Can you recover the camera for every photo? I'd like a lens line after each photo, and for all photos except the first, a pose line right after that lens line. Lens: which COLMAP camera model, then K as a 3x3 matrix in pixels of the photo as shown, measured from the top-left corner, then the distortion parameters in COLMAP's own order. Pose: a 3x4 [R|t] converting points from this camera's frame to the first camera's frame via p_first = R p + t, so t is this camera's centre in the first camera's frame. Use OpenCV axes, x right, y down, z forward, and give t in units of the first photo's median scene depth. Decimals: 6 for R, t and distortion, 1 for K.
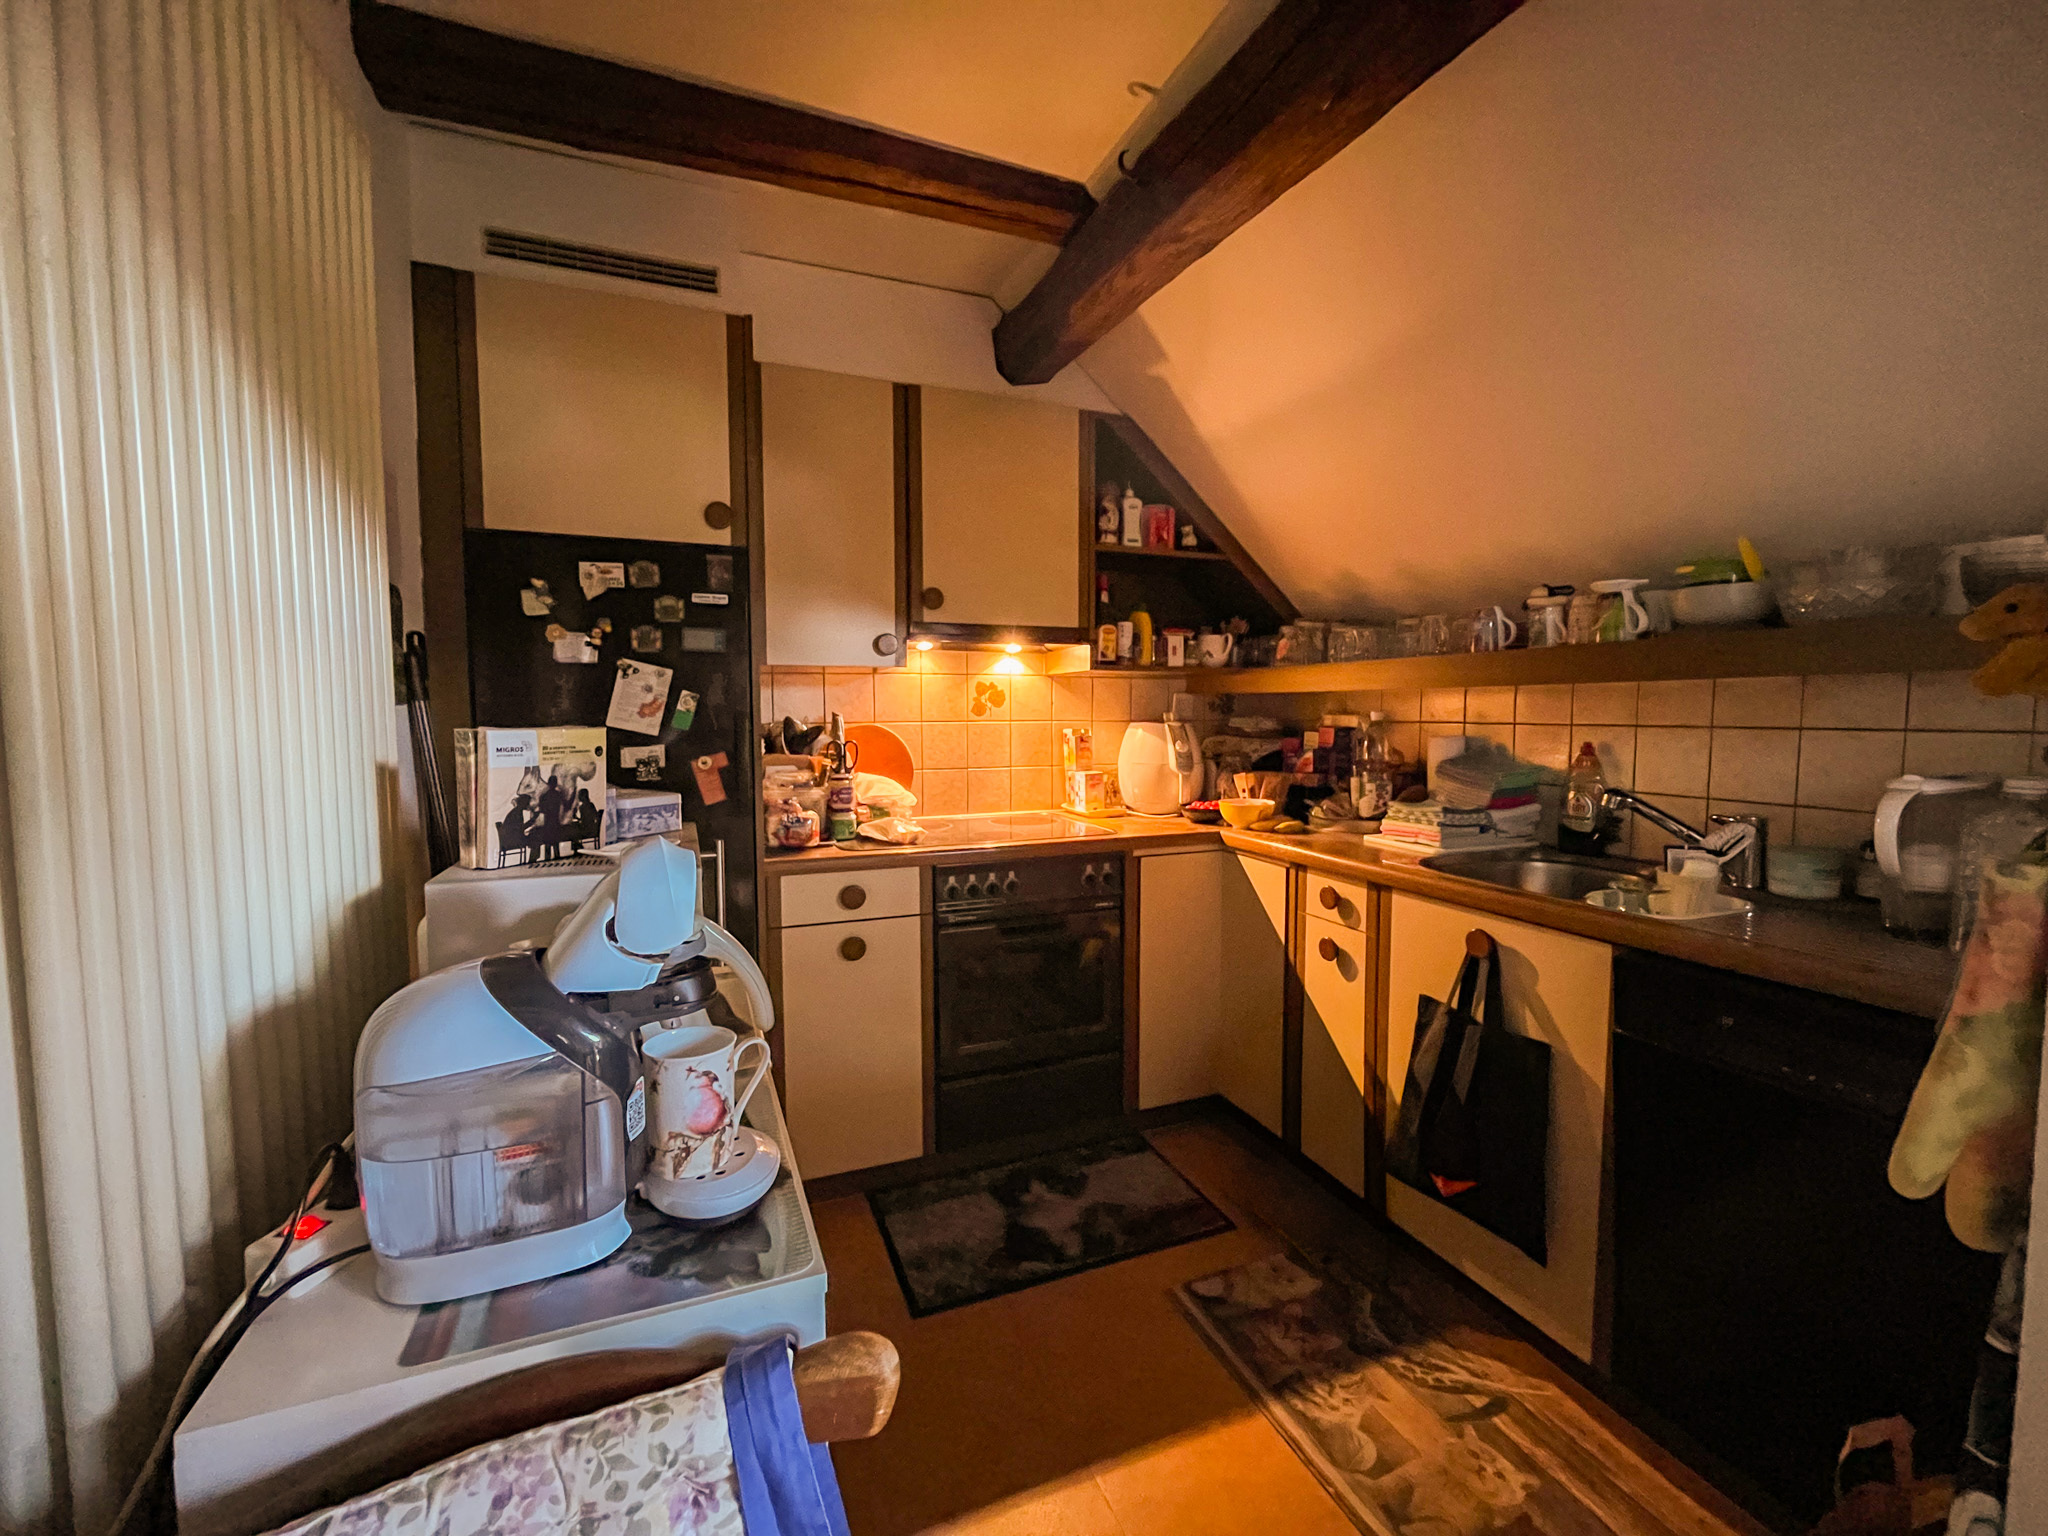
lens RADIAL K [[836.2, 0, 1015.6], [0, 836.2, 766.9], [0, 0, 1]] dist [-0.007790, 0.001955]
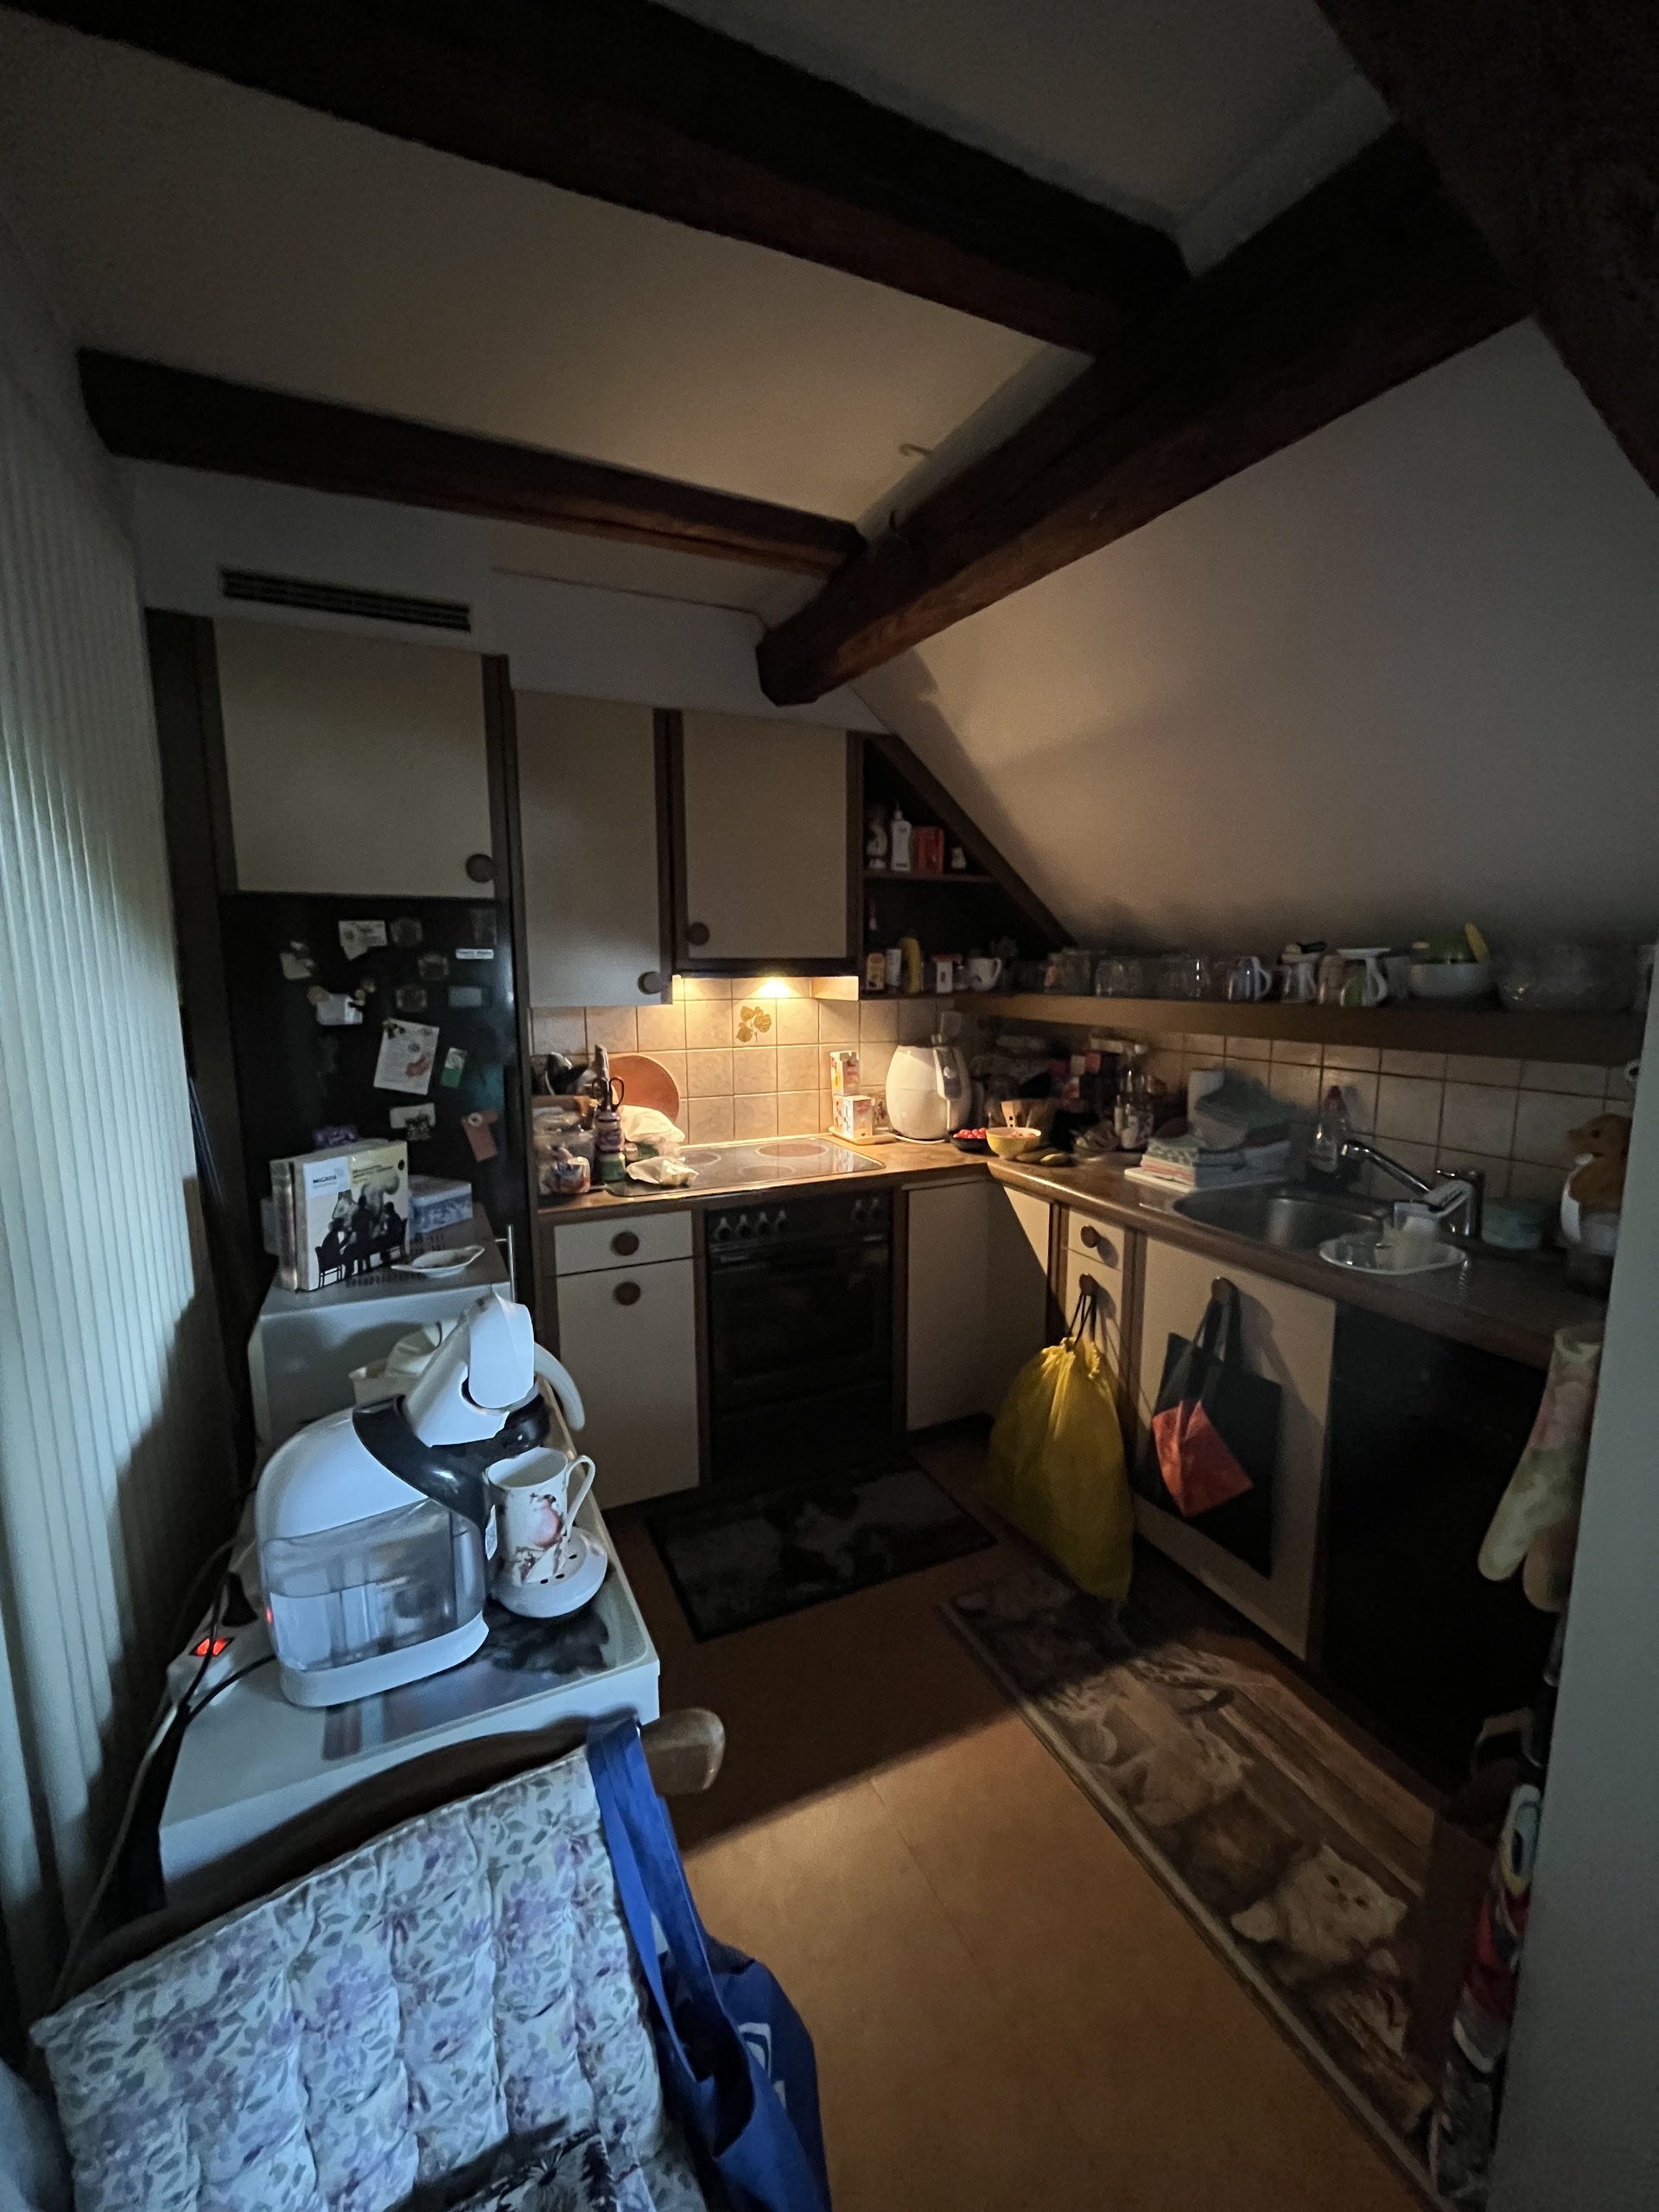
lens RADIAL K [[903.2, 0, 825.9], [0, 903.2, 1101.5], [0, 0, 1]] dist [-0.007790, 0.001955]
pose [[0.998181, -0.010731, 0.059321, -0.020673], [0.005886, 0.996675, 0.081263, -0.122805], [-0.059995, -0.080766, 0.994926, -0.101331]]
